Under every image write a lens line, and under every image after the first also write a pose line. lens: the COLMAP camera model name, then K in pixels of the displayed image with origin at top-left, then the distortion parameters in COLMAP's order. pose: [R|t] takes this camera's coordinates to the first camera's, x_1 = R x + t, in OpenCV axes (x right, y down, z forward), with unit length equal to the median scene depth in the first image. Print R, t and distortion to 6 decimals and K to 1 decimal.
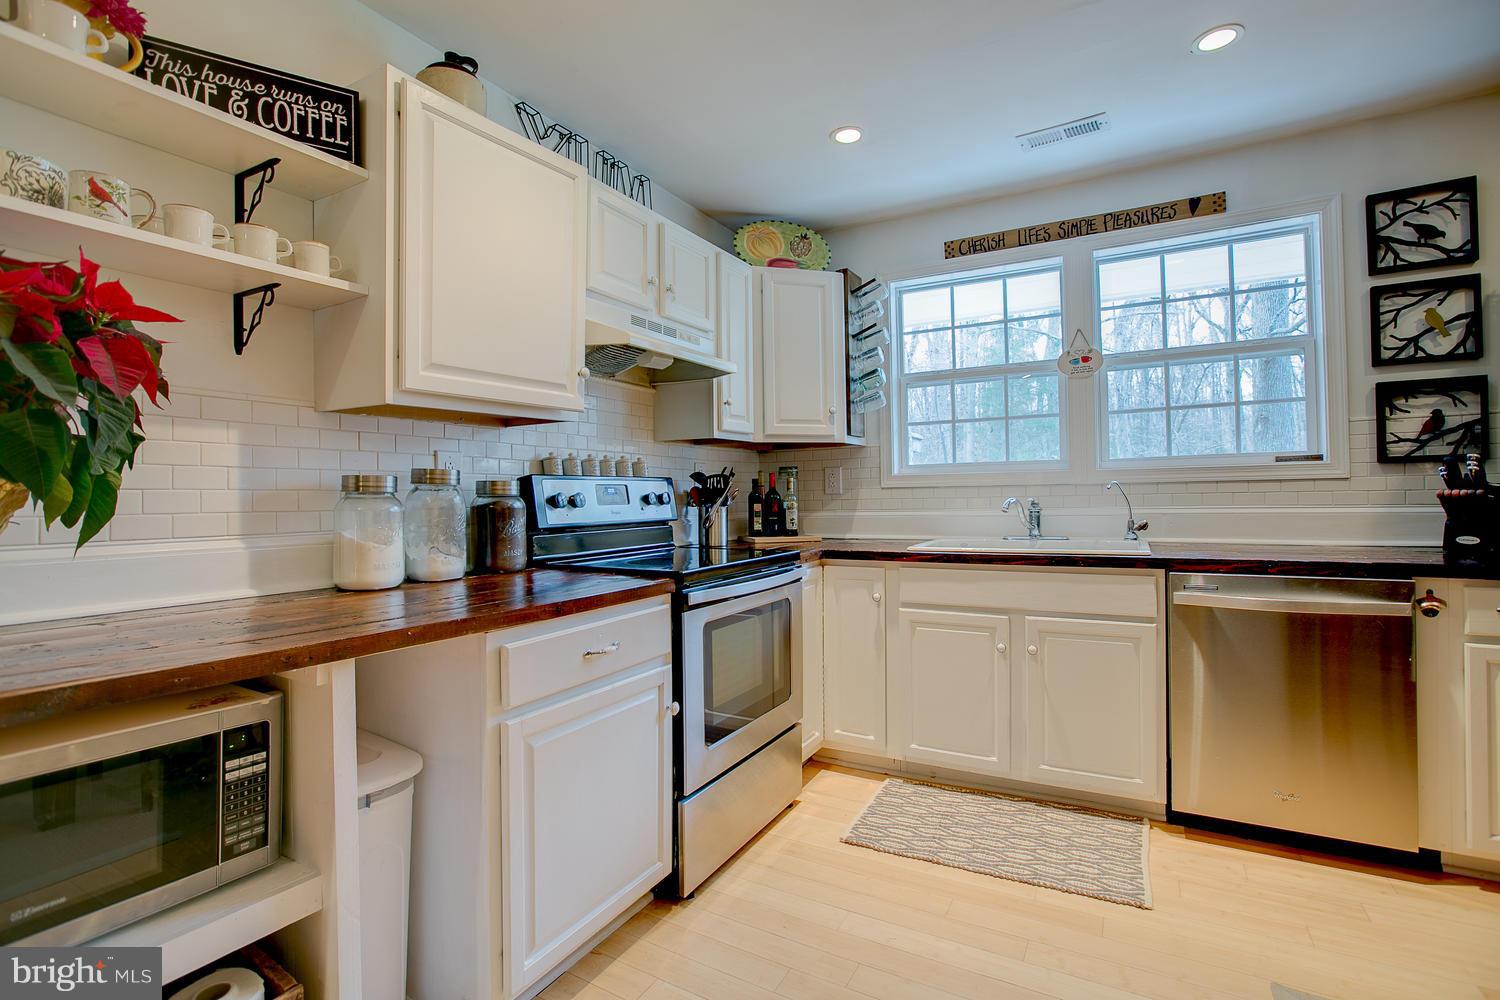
lens RADIAL K [[692.6, 0, 751.7], [0, 692.6, 485.8], [0, 0, 1]] dist [-0.033370, 0.008693]
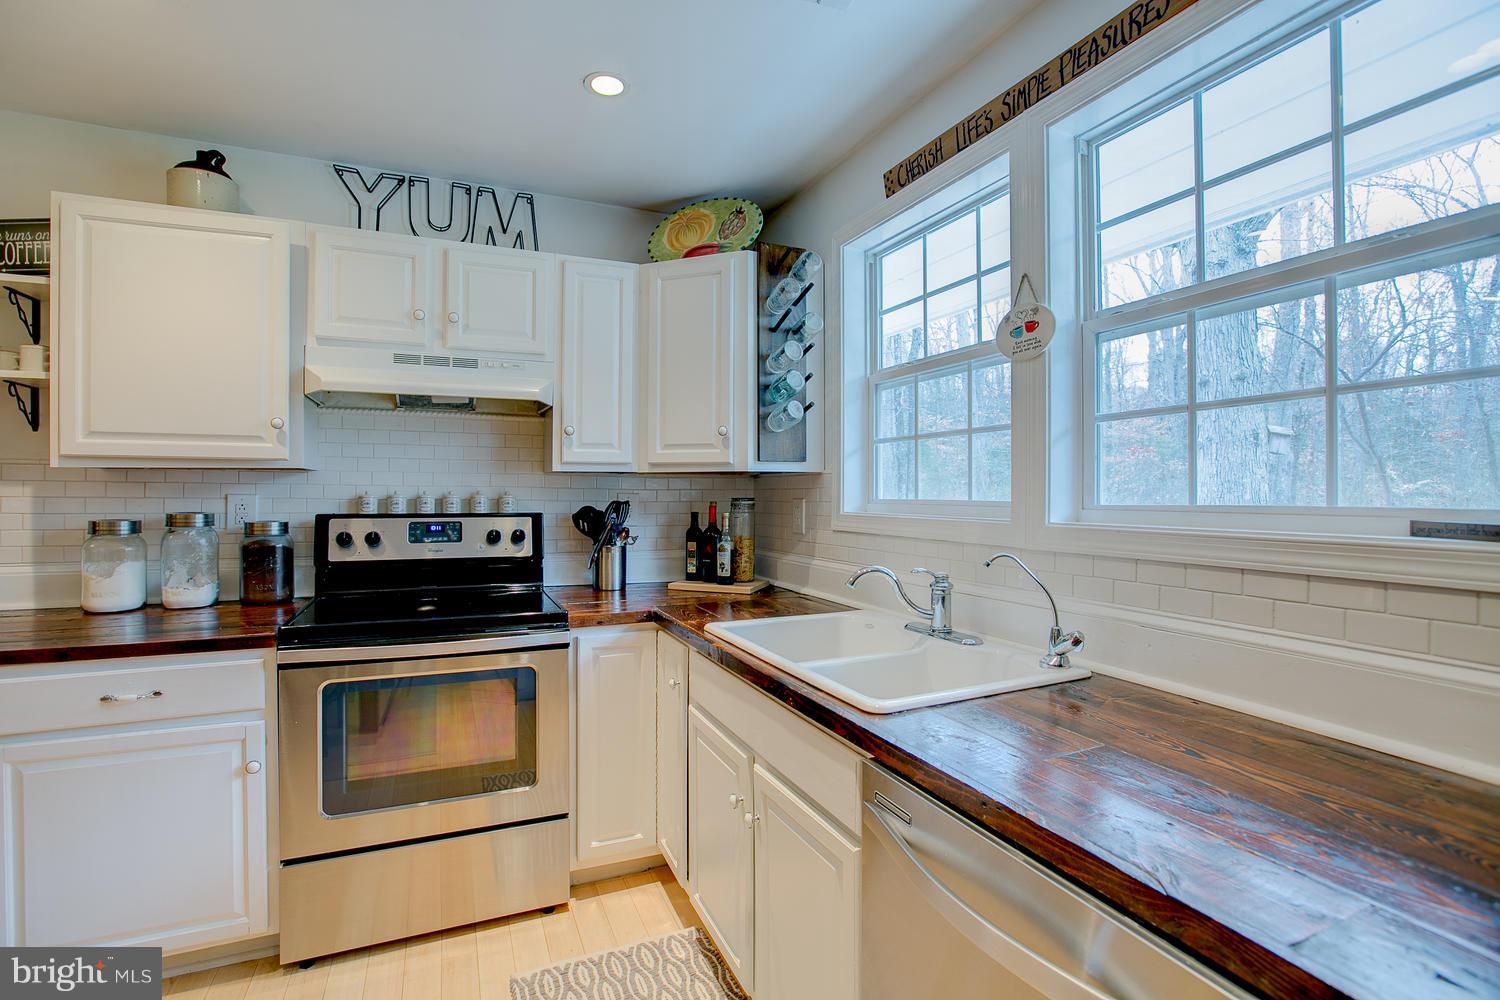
lens RADIAL K [[692.6, 0, 744.9], [0, 692.6, 488.0], [0, 0, 1]] dist [-0.033370, 0.008693]
pose [[0.797153, 0.015629, -0.603575, 0.726165], [-0.009332, 0.999864, 0.013565, -0.066444], [0.603705, -0.005181, 0.797191, 0.469007]]
